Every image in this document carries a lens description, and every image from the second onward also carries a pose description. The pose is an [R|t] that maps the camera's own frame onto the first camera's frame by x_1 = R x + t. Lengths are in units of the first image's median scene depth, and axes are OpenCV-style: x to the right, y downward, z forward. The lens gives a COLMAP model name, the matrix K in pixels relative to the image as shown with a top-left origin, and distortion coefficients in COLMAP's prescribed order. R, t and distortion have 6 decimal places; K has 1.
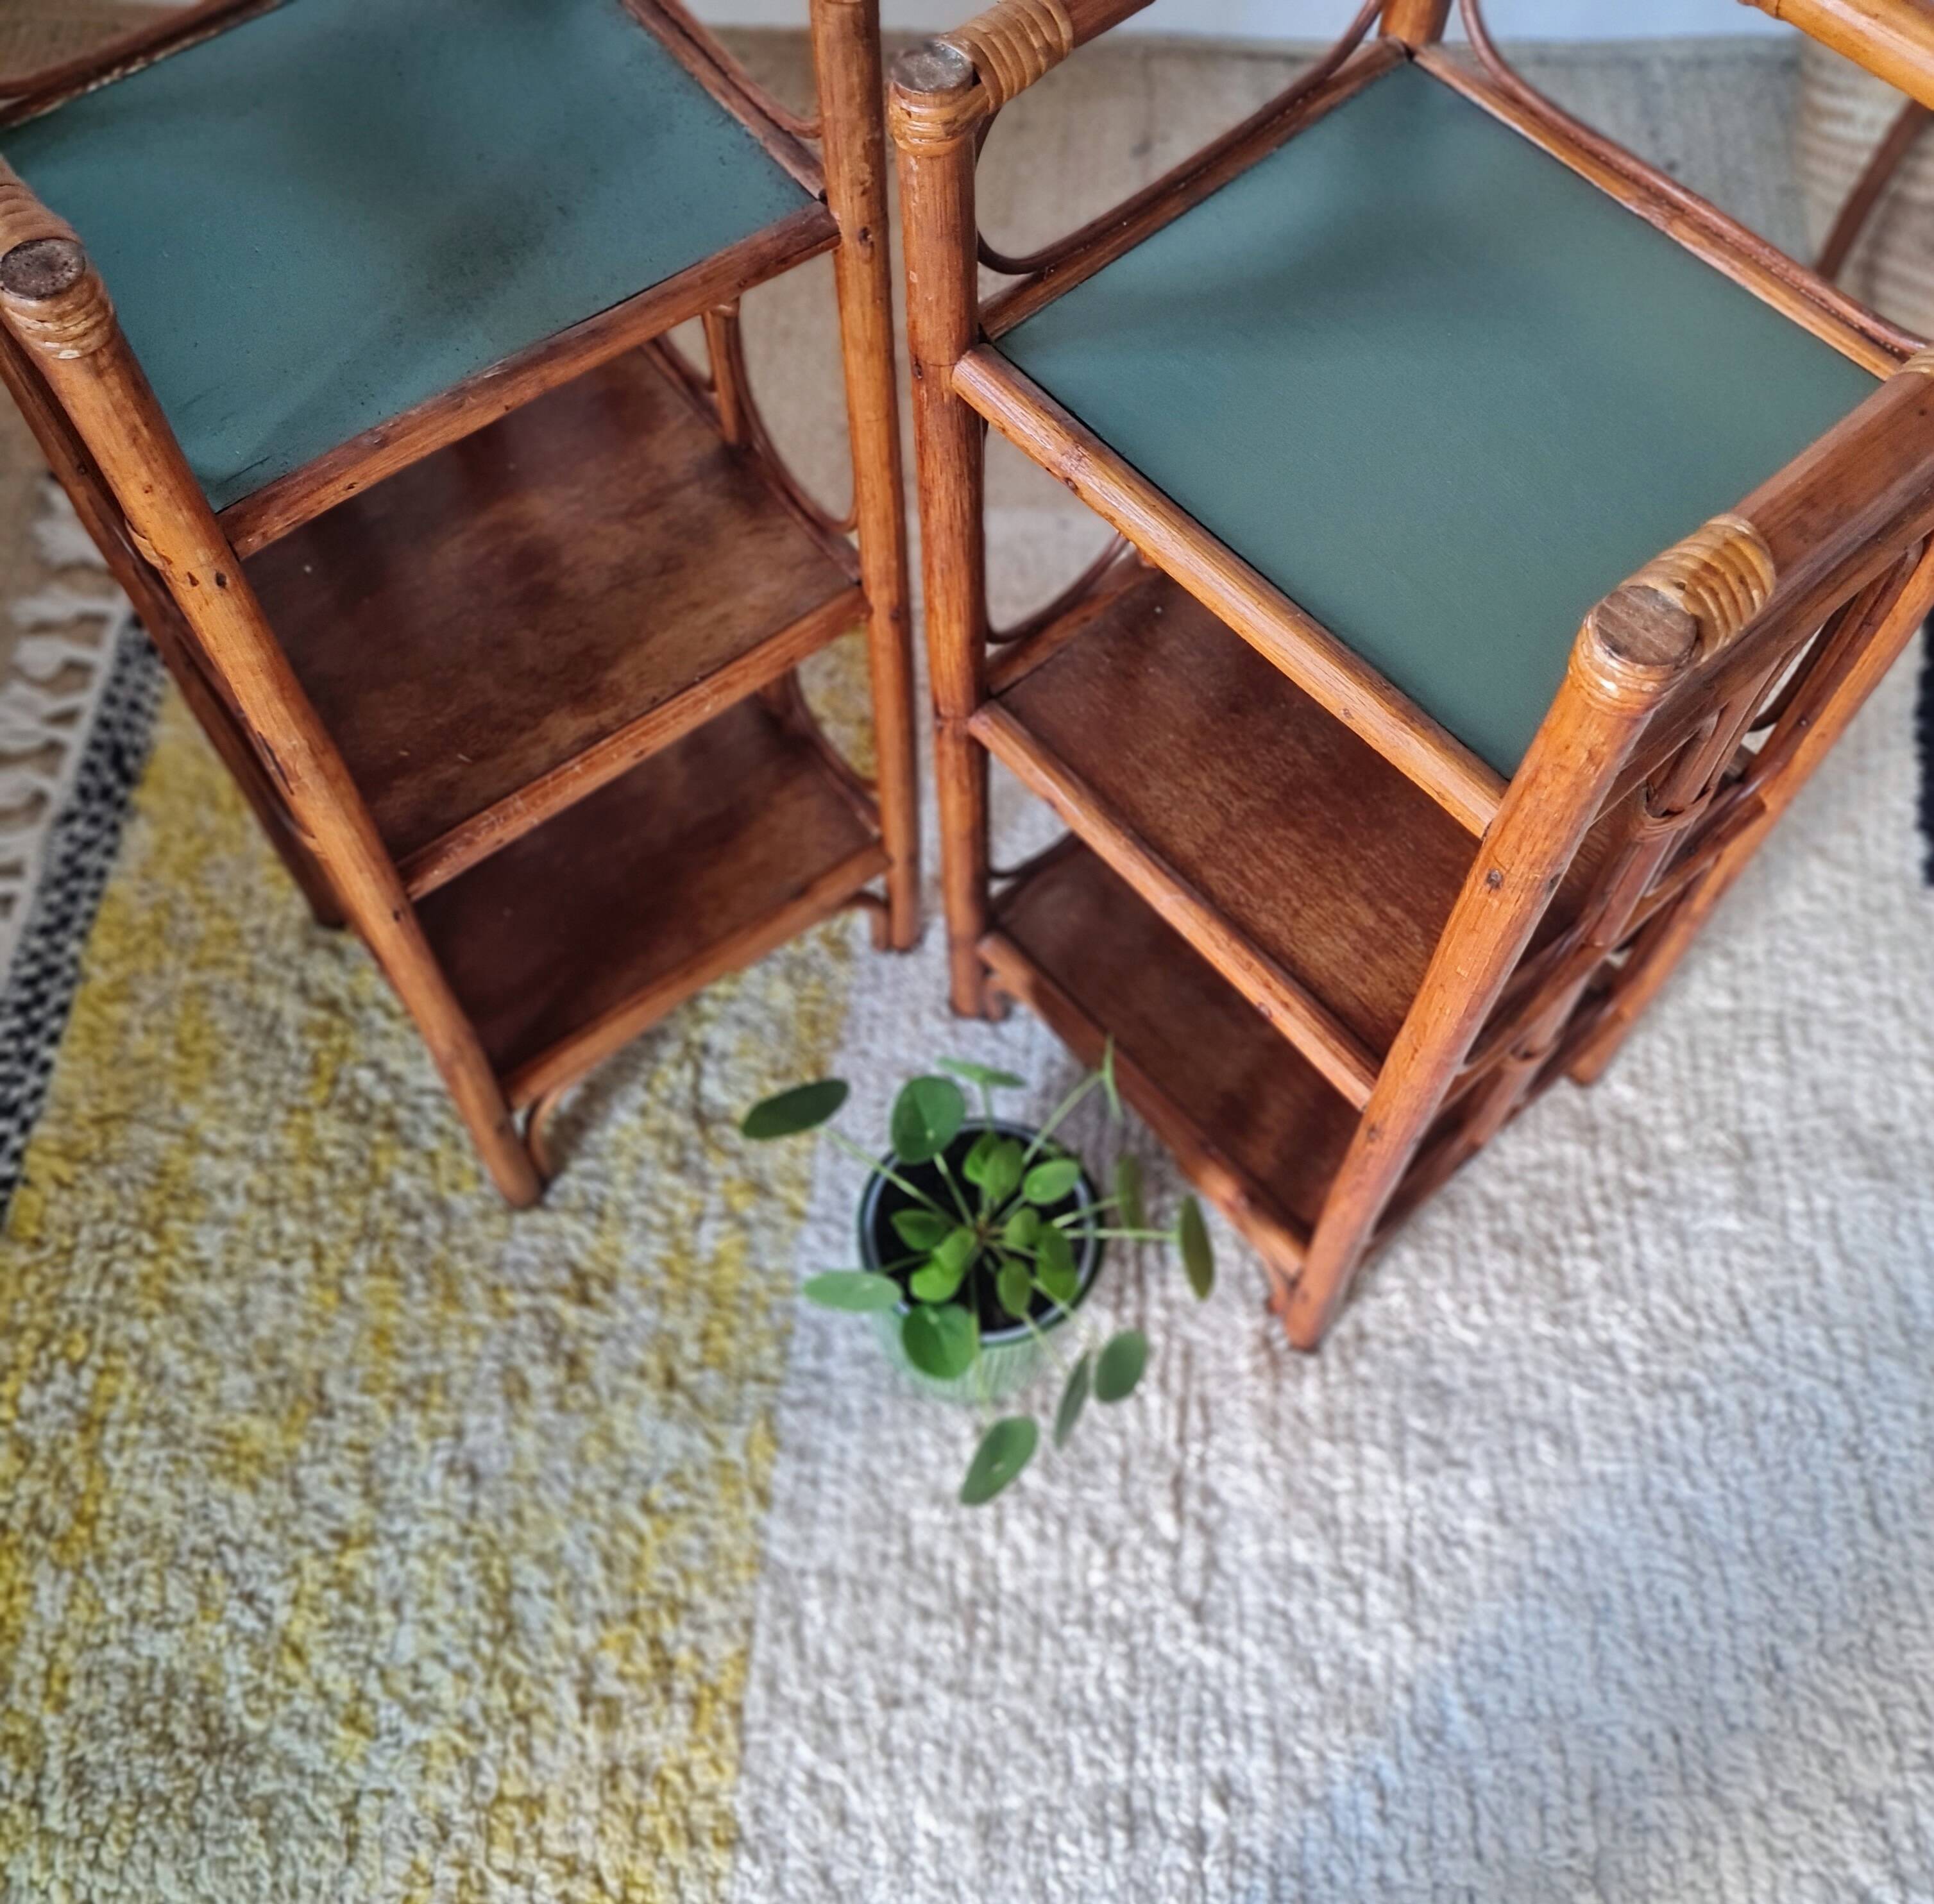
lens RADIAL K [[1911.3, 0, 968.3], [0, 1911.3, 983.8], [0, 0, 1]] dist [0.035206, -0.023675]
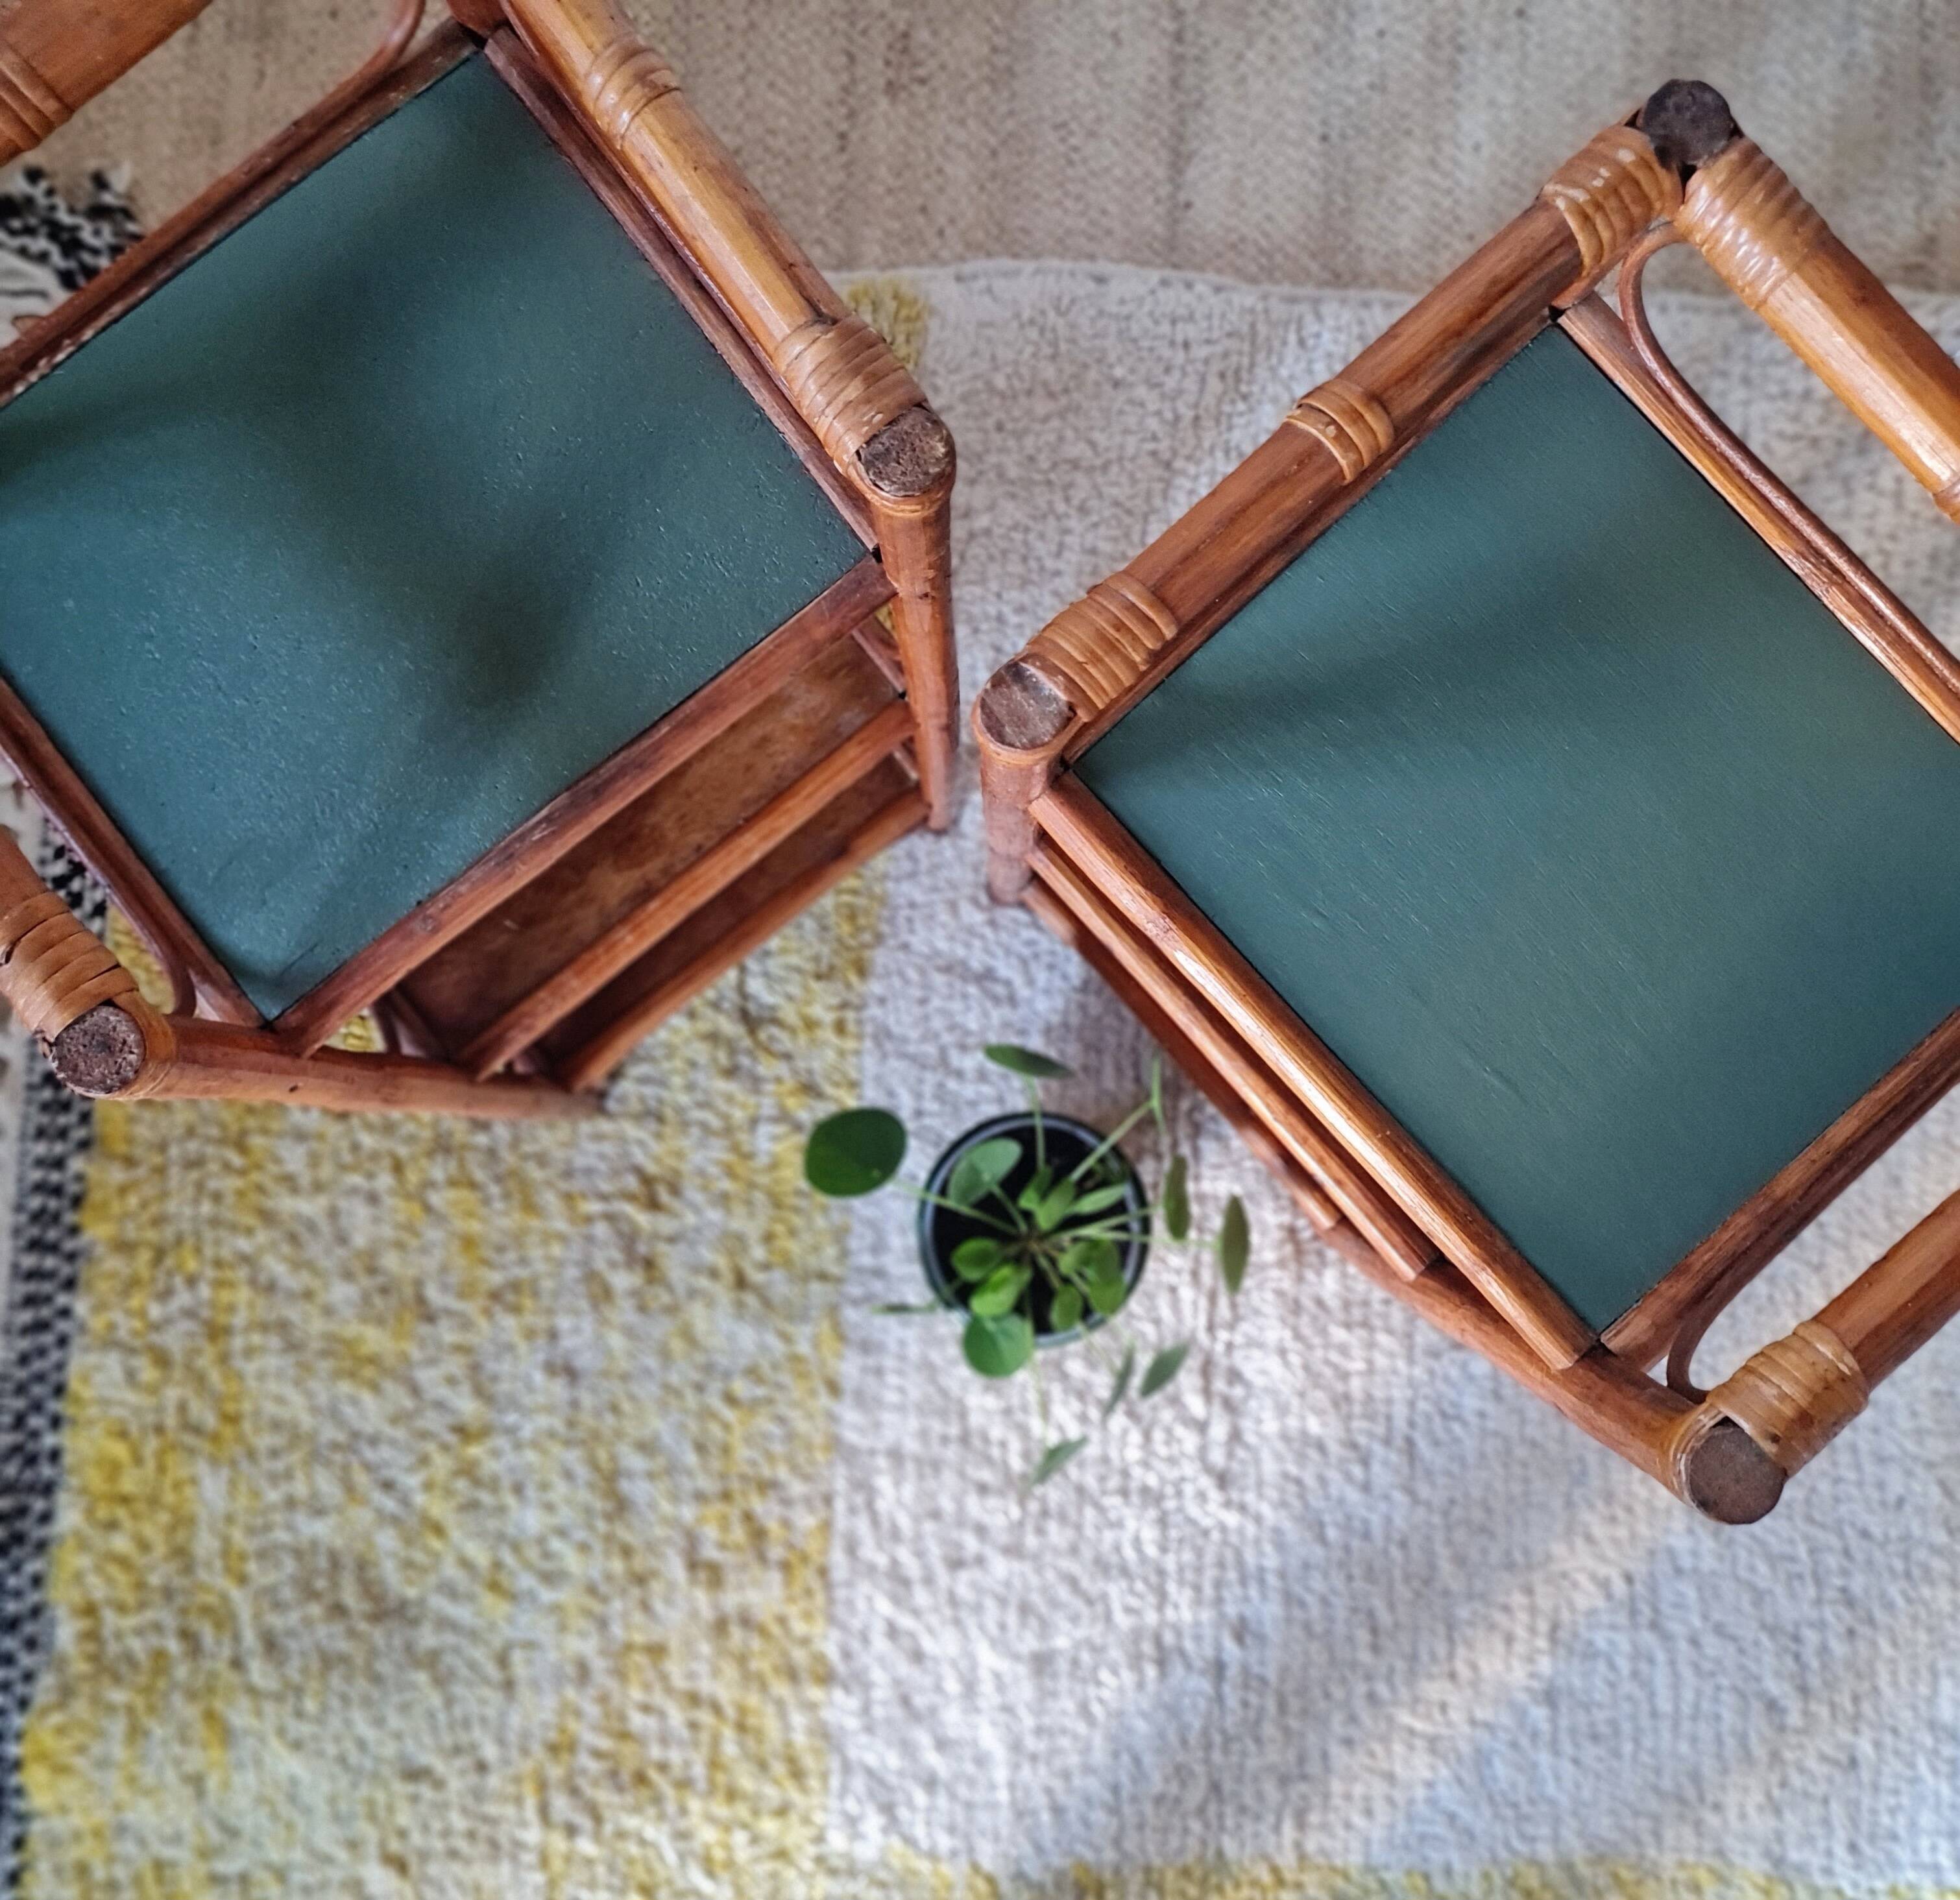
lens RADIAL K [[1938.6, 0, 950.8], [0, 1938.6, 946.7], [0, 0, 1]] dist [0.035212, -0.018180]
pose [[0.999773, -0.020972, -0.003829, -0.030188], [0.020727, 0.914221, 0.404686, -0.434895], [-0.004986, -0.404674, 0.914448, 0.074733]]
